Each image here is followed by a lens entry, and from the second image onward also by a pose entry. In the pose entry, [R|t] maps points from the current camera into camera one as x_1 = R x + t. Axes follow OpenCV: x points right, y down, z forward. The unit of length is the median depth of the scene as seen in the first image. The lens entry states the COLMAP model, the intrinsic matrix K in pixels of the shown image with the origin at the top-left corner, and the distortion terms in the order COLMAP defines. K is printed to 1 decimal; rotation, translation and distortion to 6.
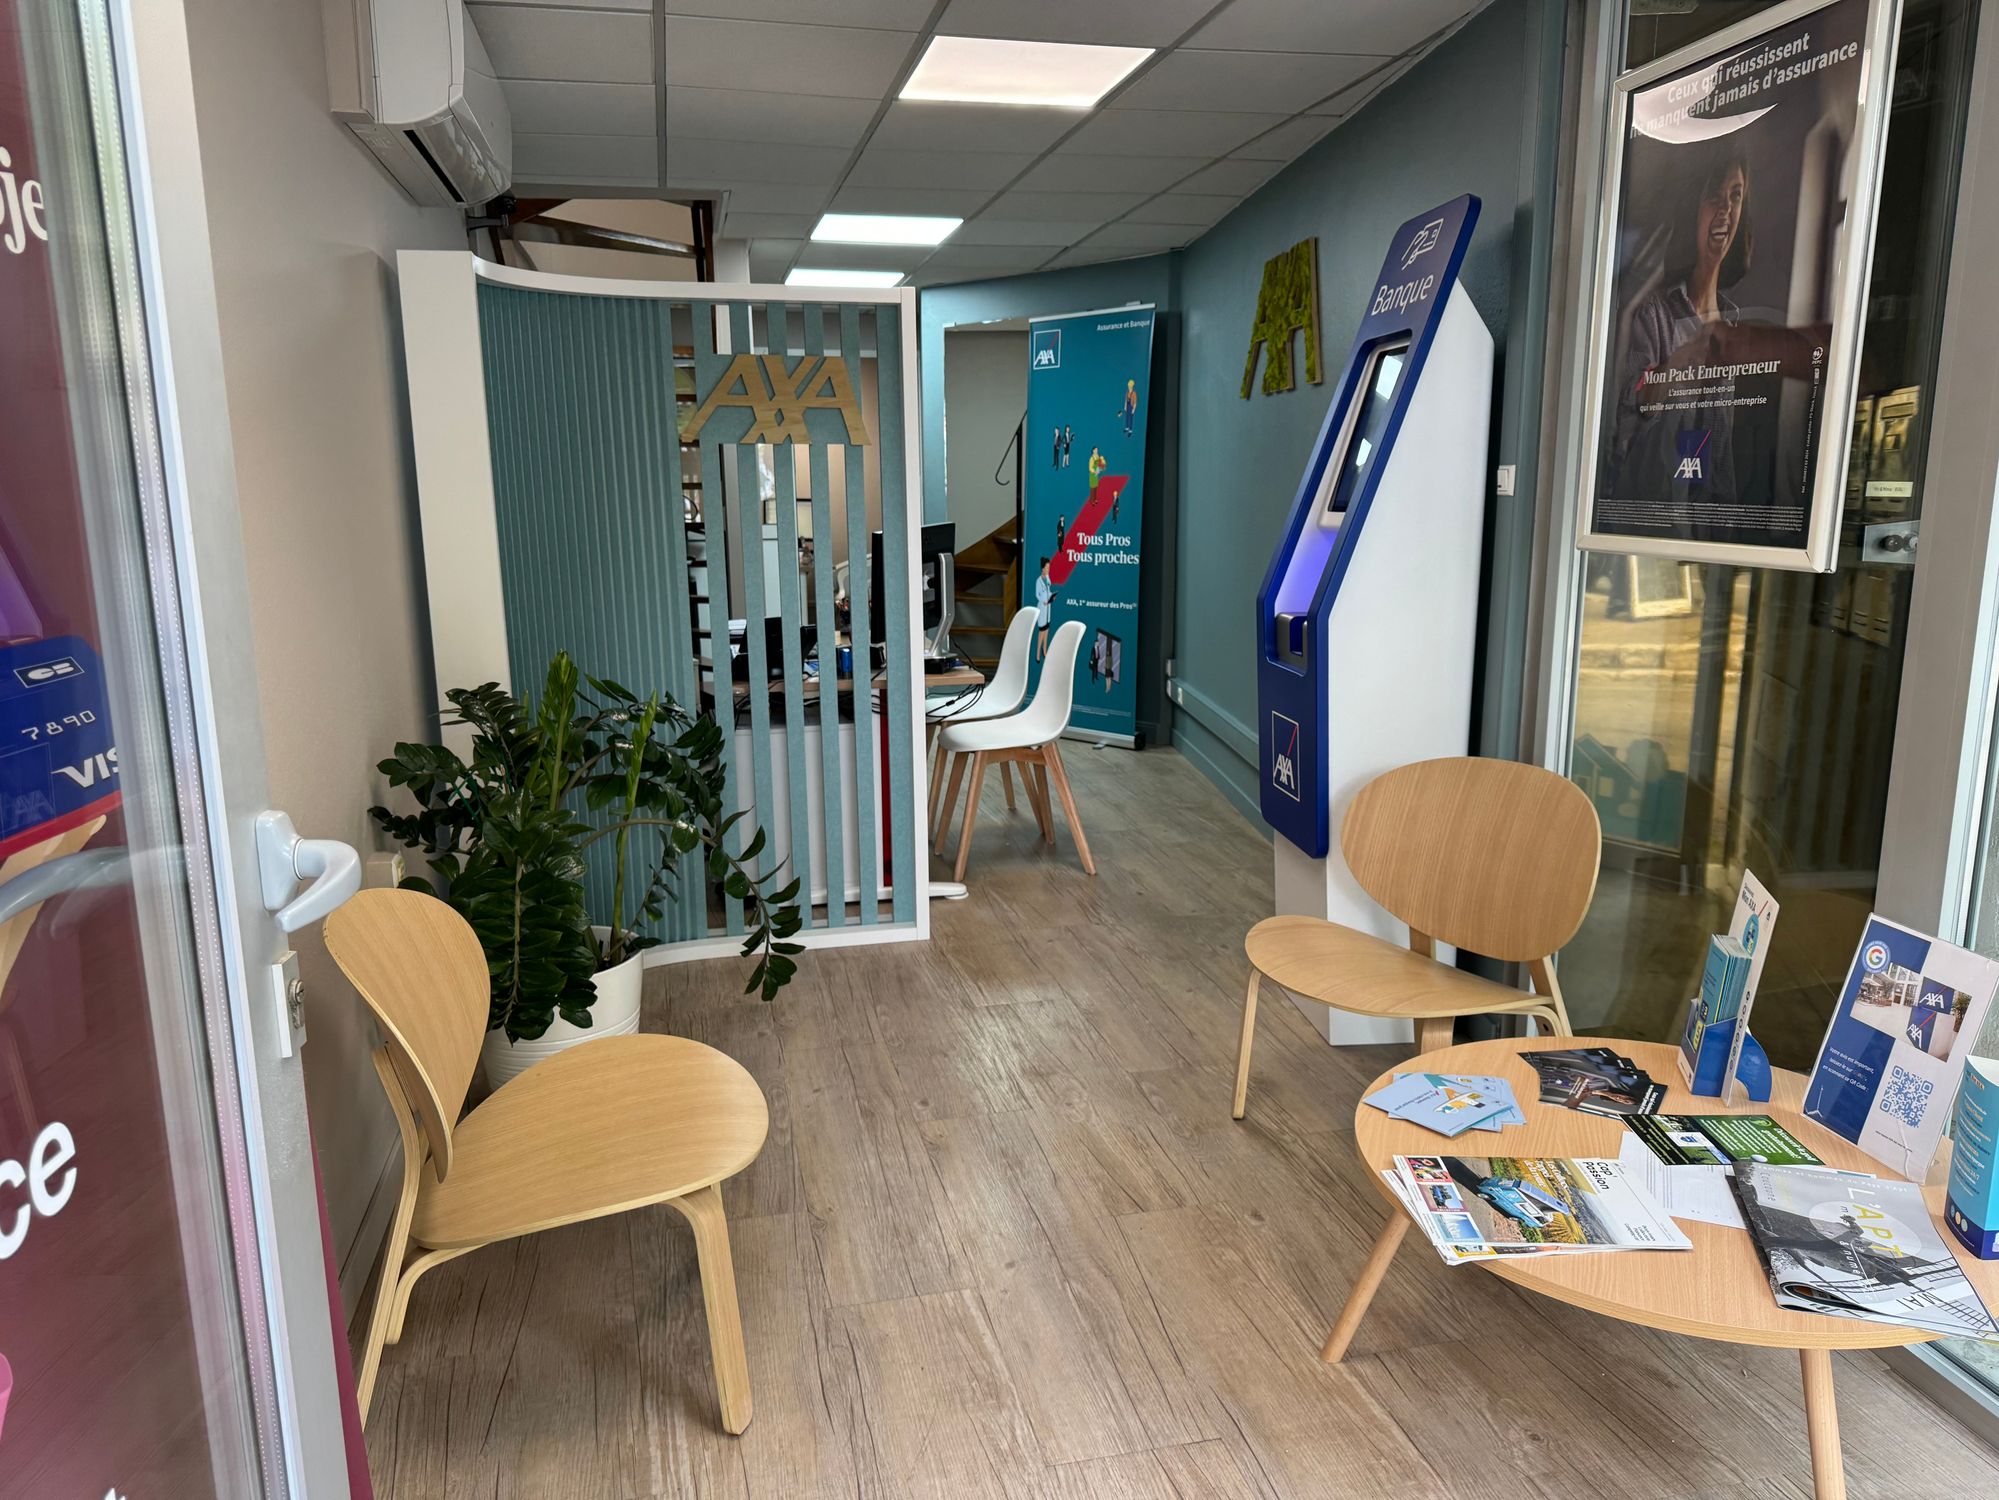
lens RADIAL K [[1323.1, 0, 999.5], [0, 1323.1, 750.0], [0, 0, 1]] dist [0.104608, -0.134967]
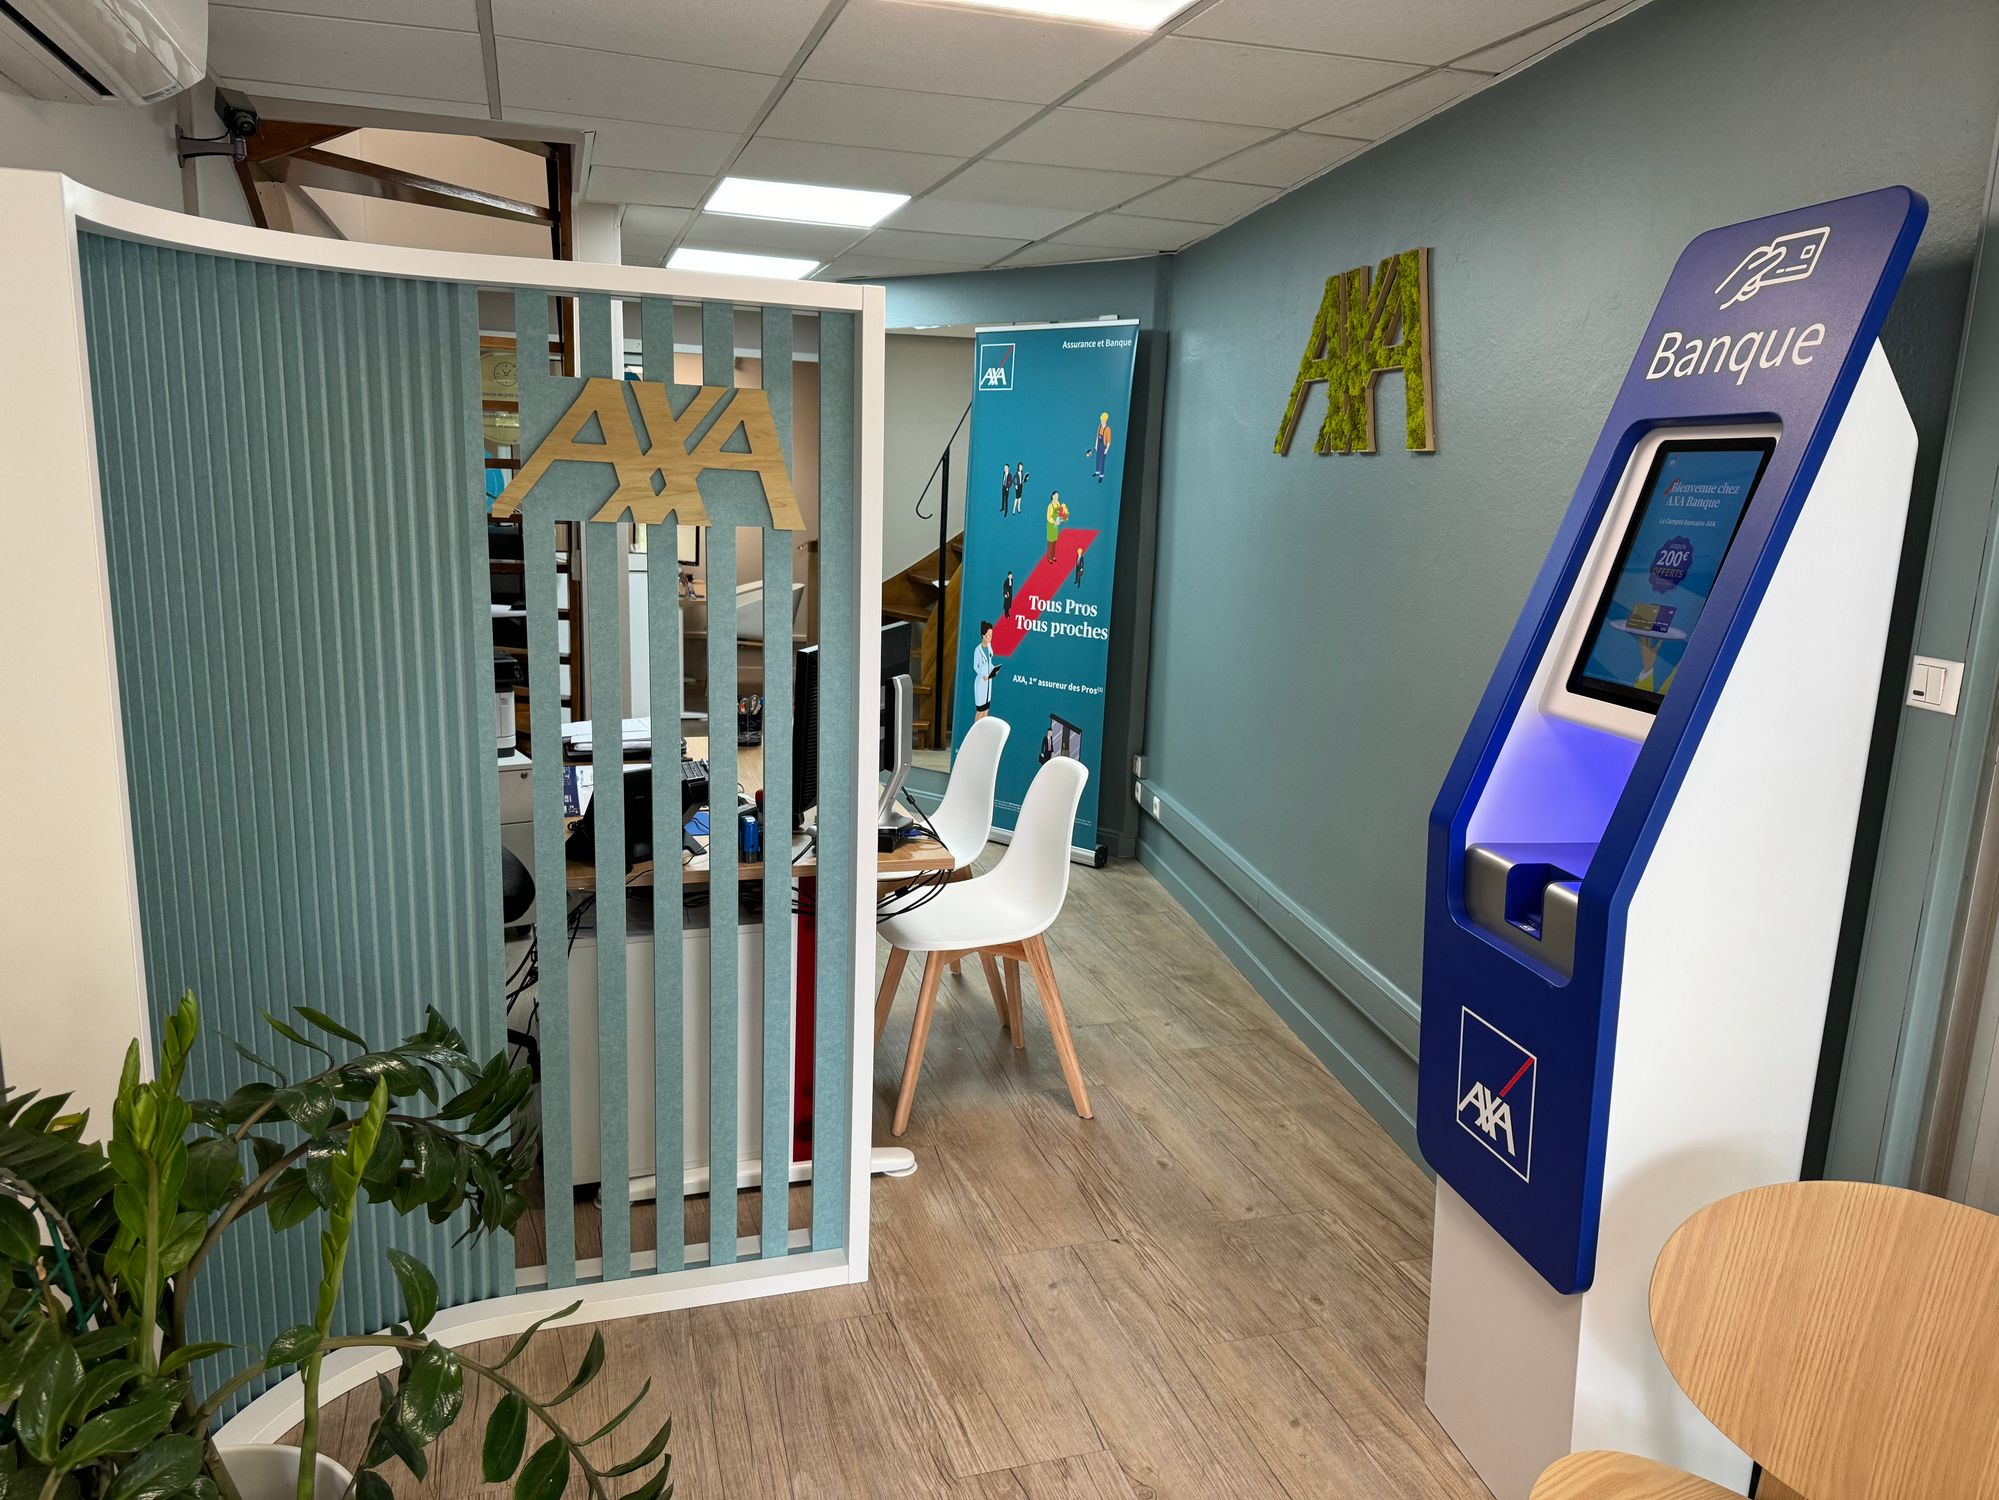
lens RADIAL K [[1323.1, 0, 999.5], [0, 1323.1, 750.0], [0, 0, 1]] dist [0.104608, -0.134967]
pose [[0.995193, 0.026809, 0.094189, -0.048859], [-0.026942, 0.999637, 0.000141, -0.101109], [-0.094151, -0.002678, 0.995554, 0.287447]]
